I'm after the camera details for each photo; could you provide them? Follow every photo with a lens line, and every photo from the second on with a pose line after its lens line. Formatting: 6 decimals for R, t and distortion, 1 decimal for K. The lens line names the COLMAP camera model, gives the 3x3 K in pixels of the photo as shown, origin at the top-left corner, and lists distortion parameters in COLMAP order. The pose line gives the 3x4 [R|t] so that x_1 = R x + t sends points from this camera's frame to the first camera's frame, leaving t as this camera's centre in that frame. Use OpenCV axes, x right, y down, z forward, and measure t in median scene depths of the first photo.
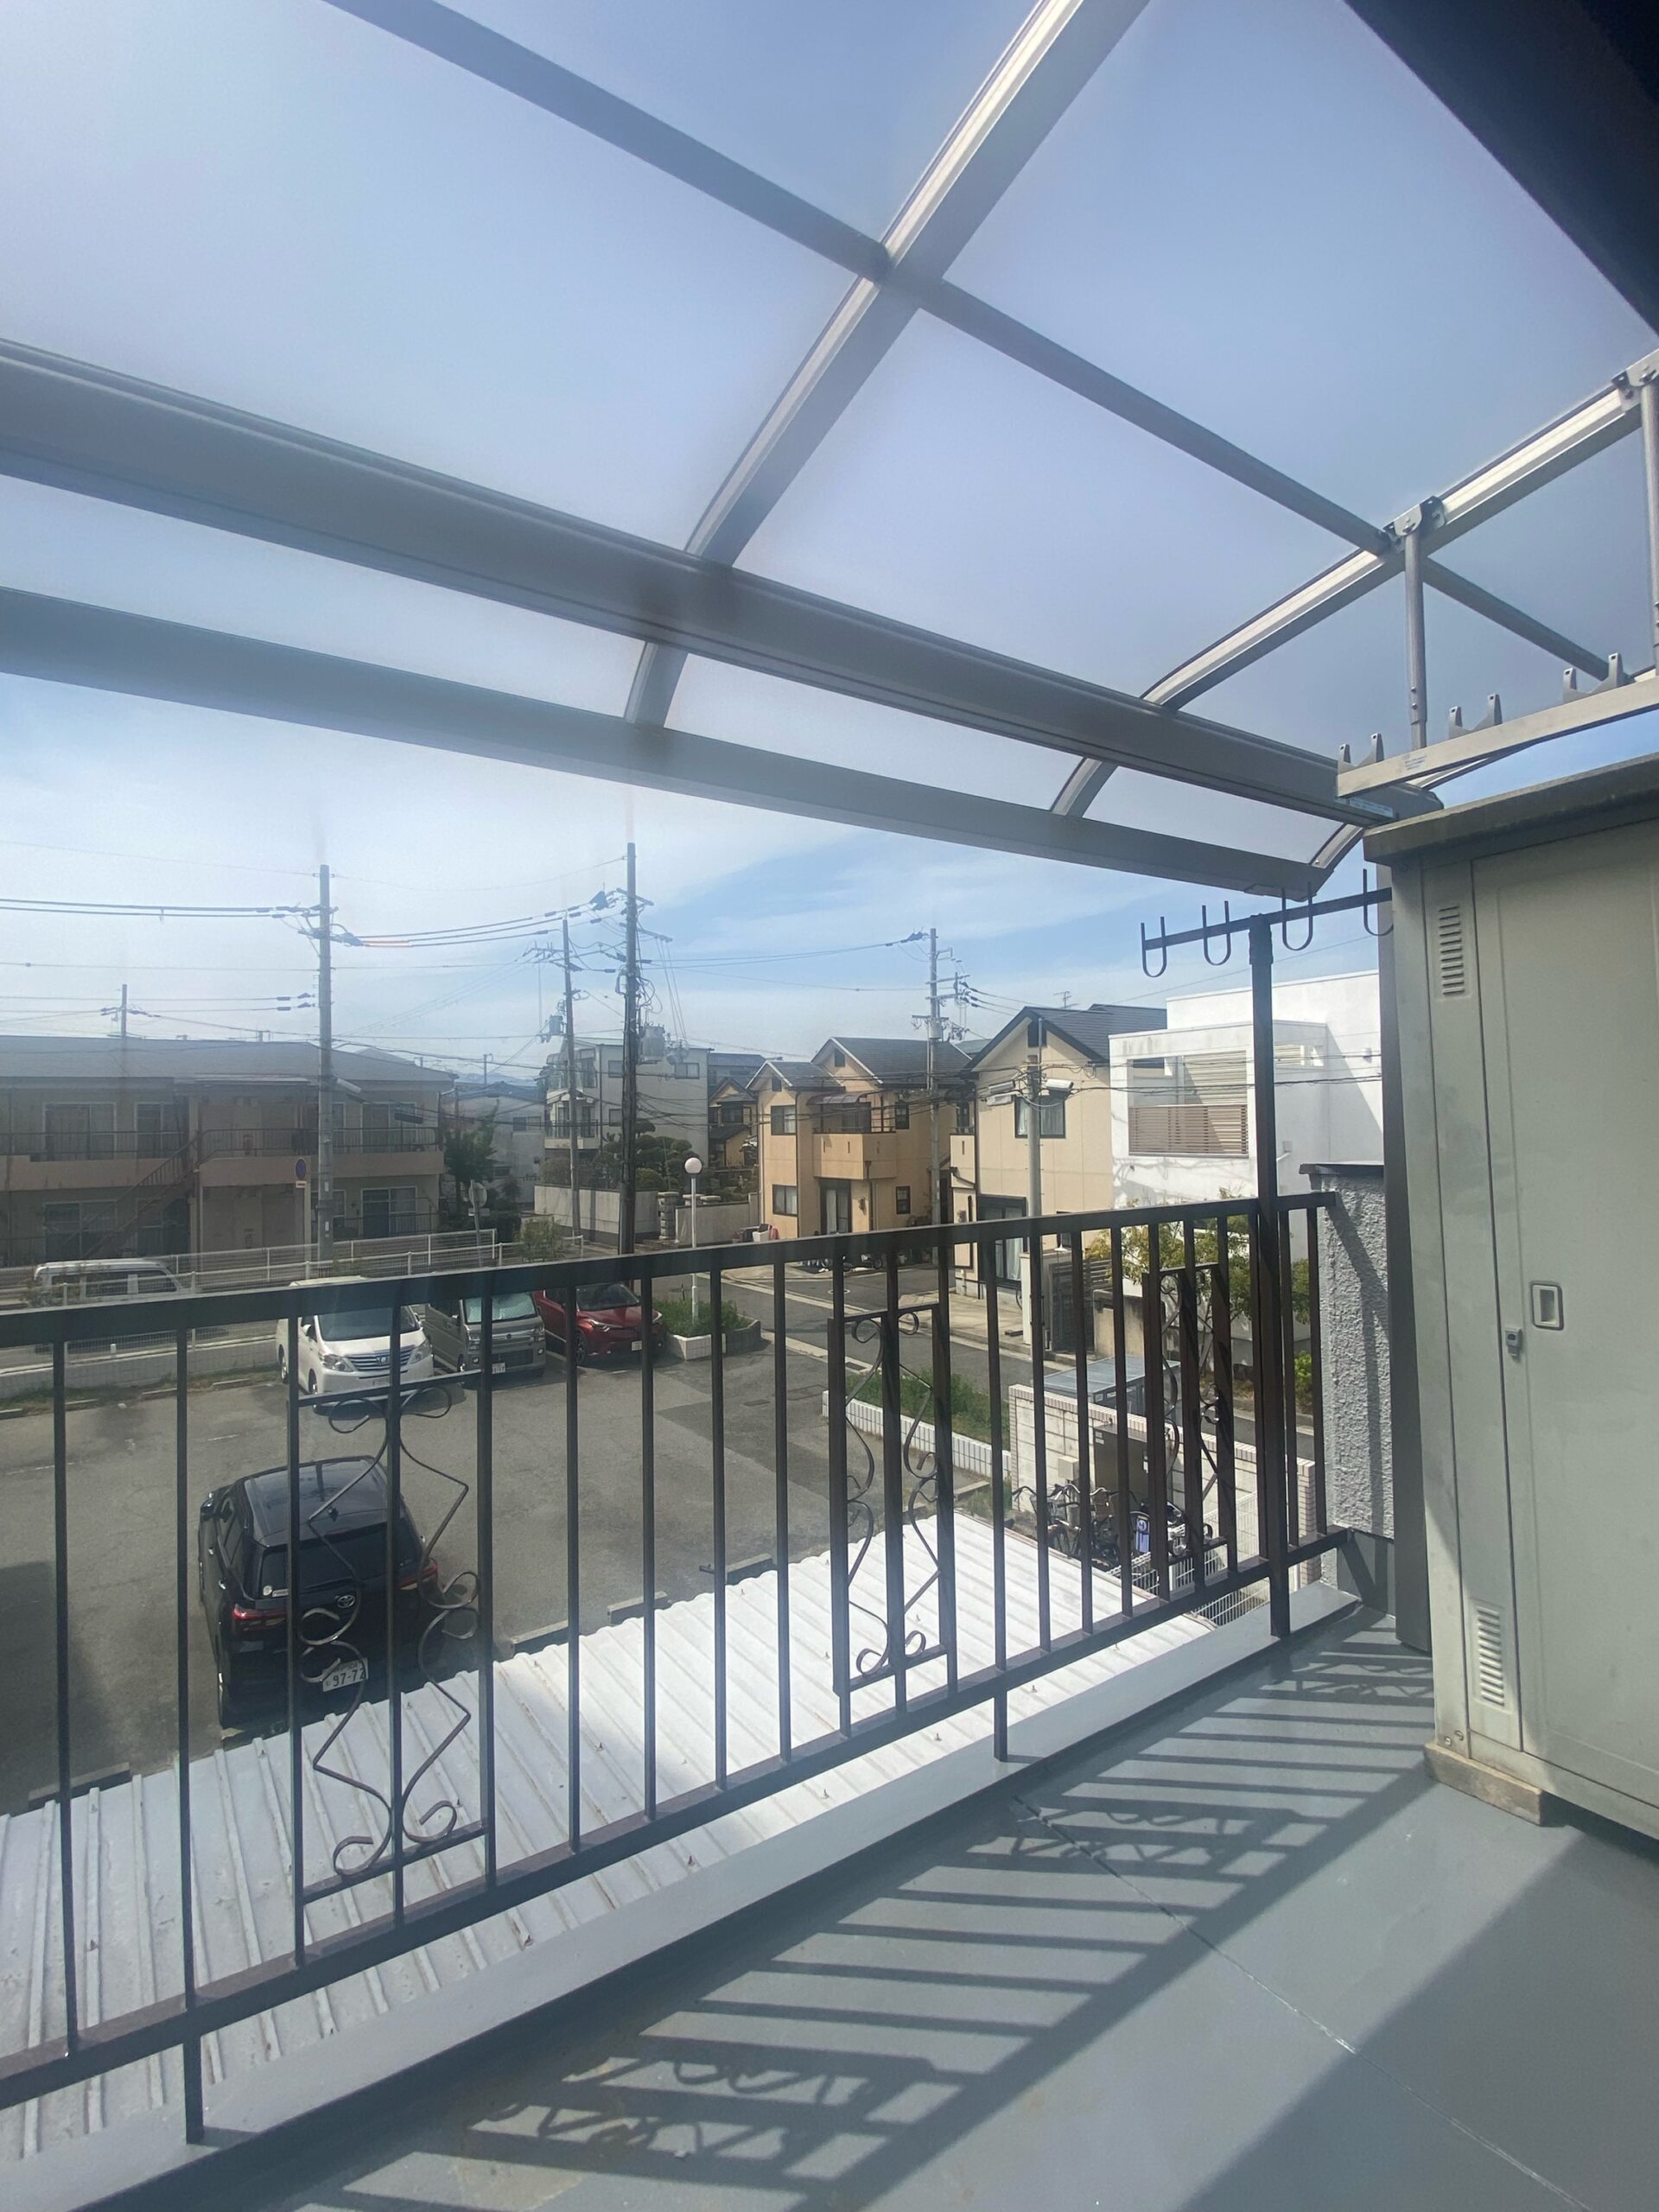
lens RADIAL K [[1024.3, 0, 828.7], [0, 1024.3, 1087.6], [0, 0, 1]] dist [0.003560, -0.009405]
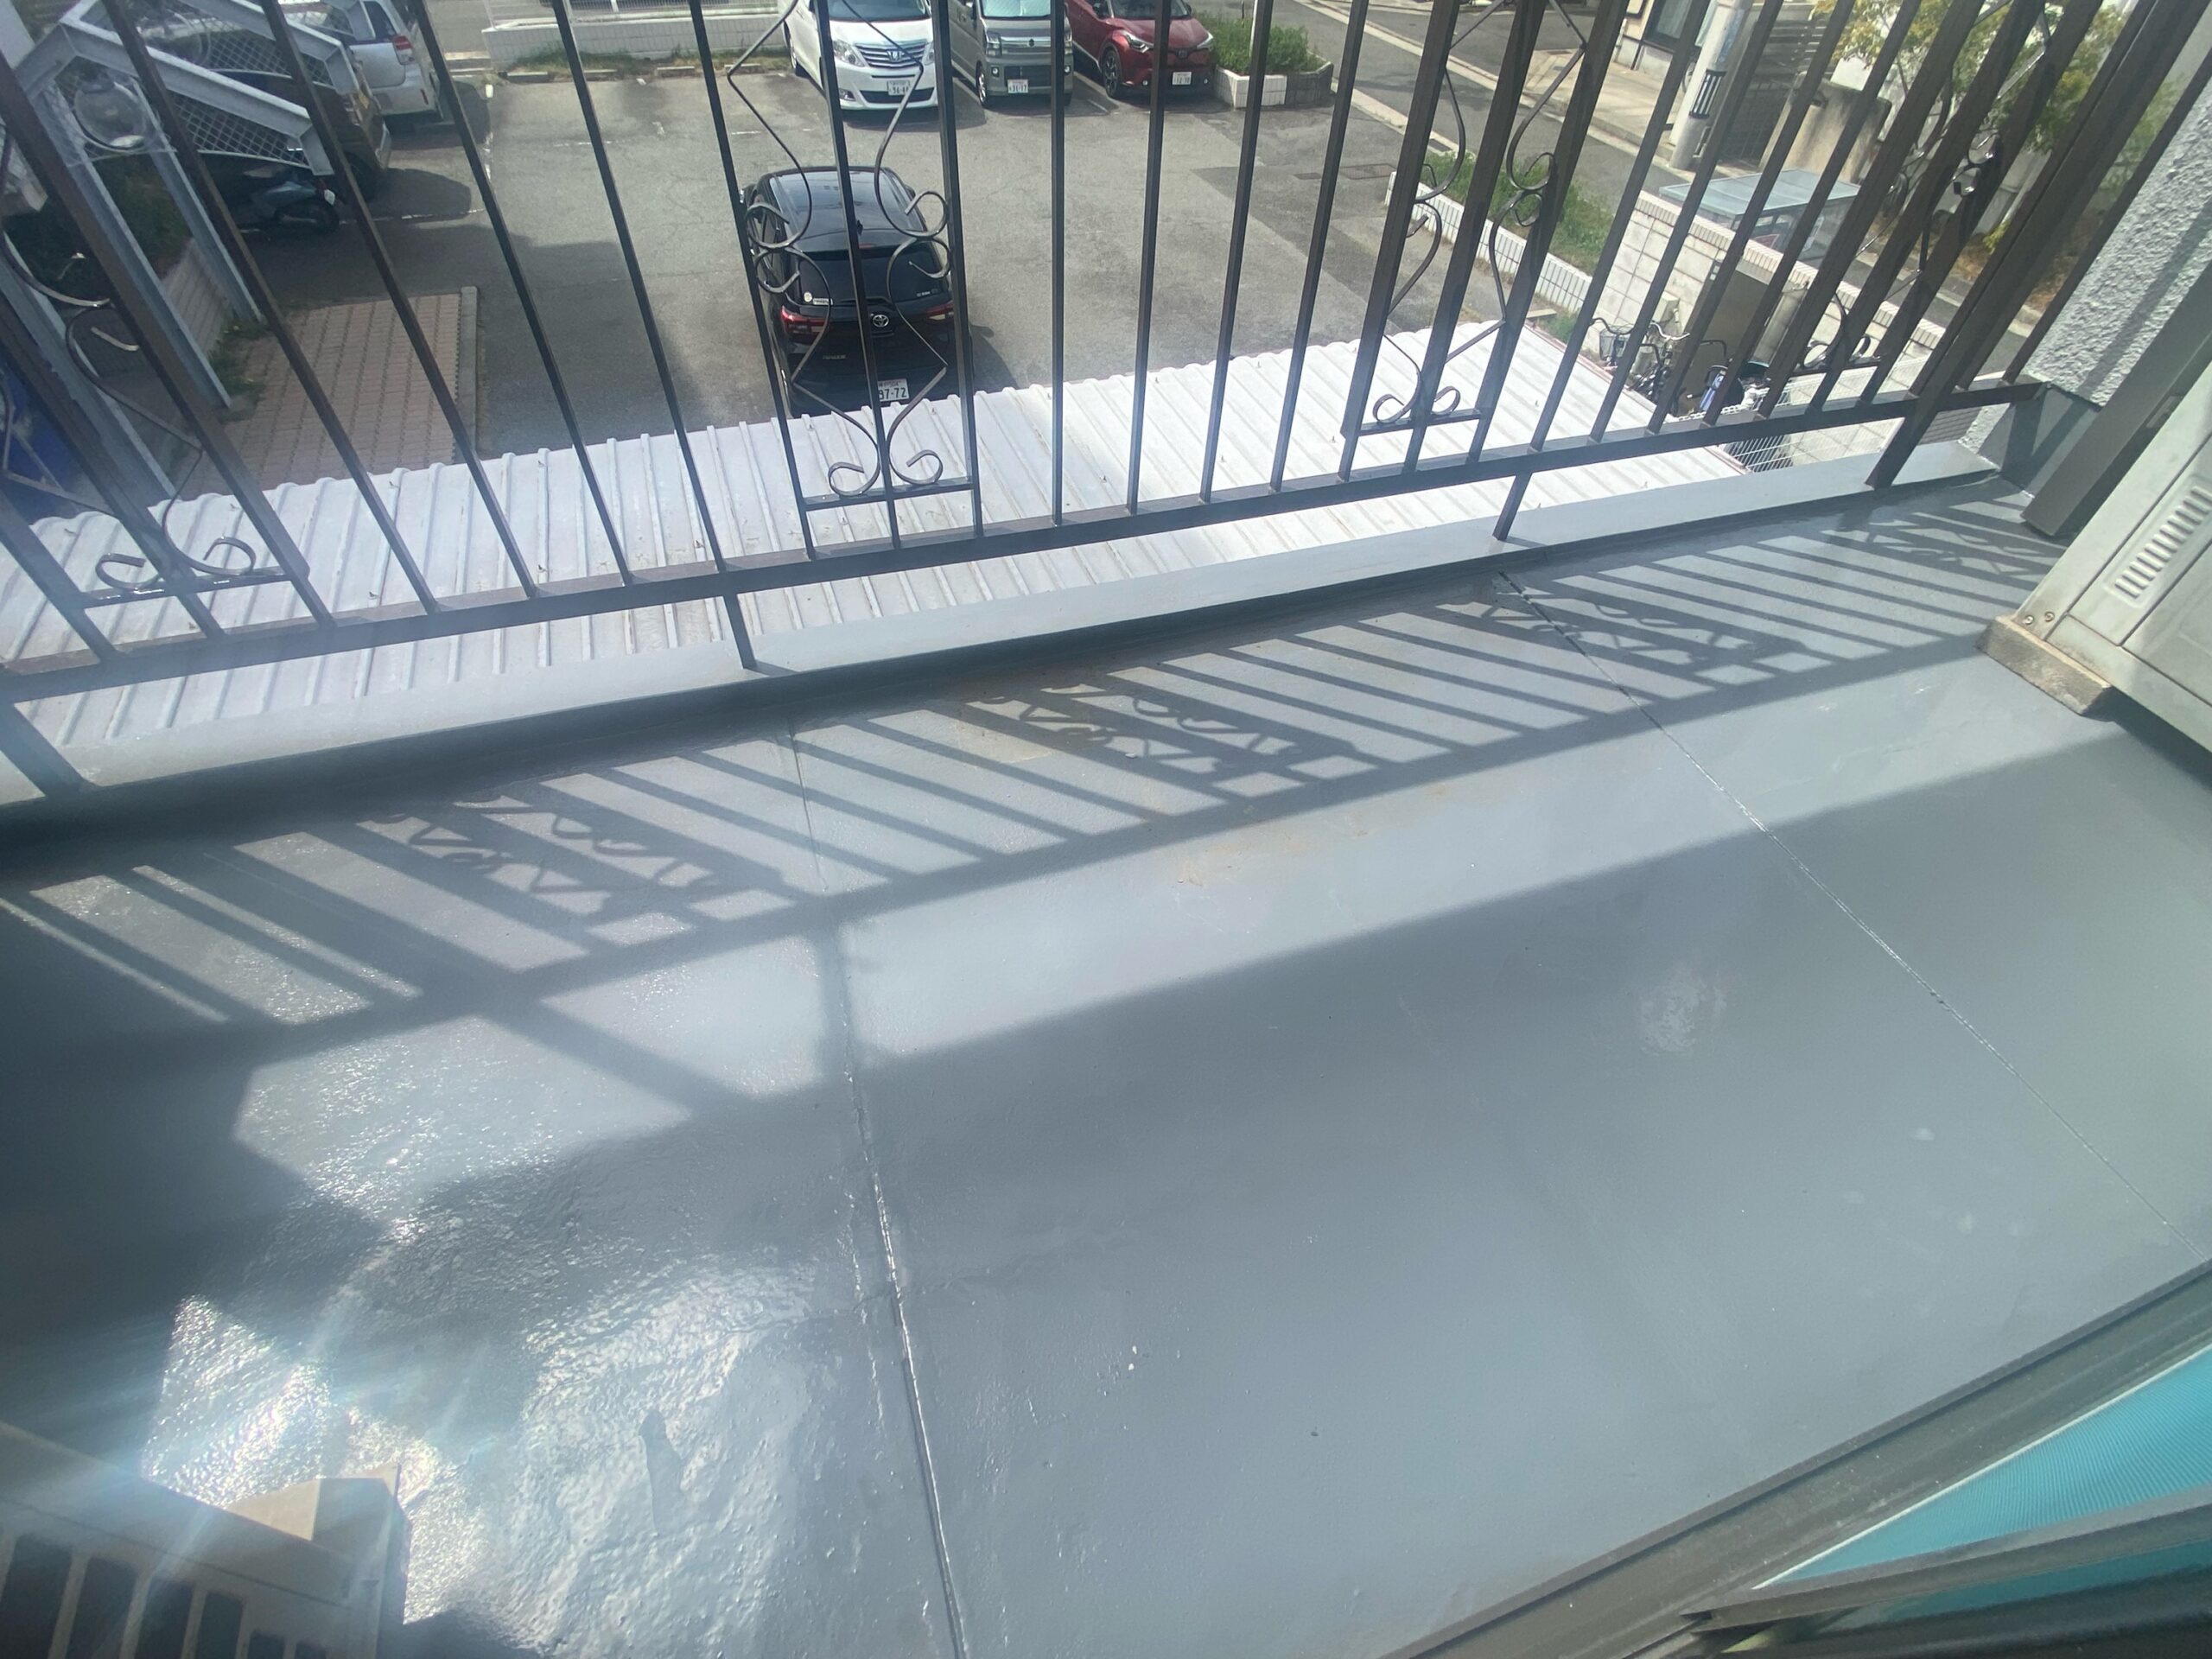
lens RADIAL K [[1024.3, 0, 1090.3], [0, 1024.3, 833.7], [0, 0, 1]] dist [0.003560, -0.009405]
pose [[0.962857, 0.231358, -0.139211, -0.000385], [-0.042530, 0.639087, 0.767958, 0.124947], [0.266641, -0.733513, 0.625189, 0.111427]]
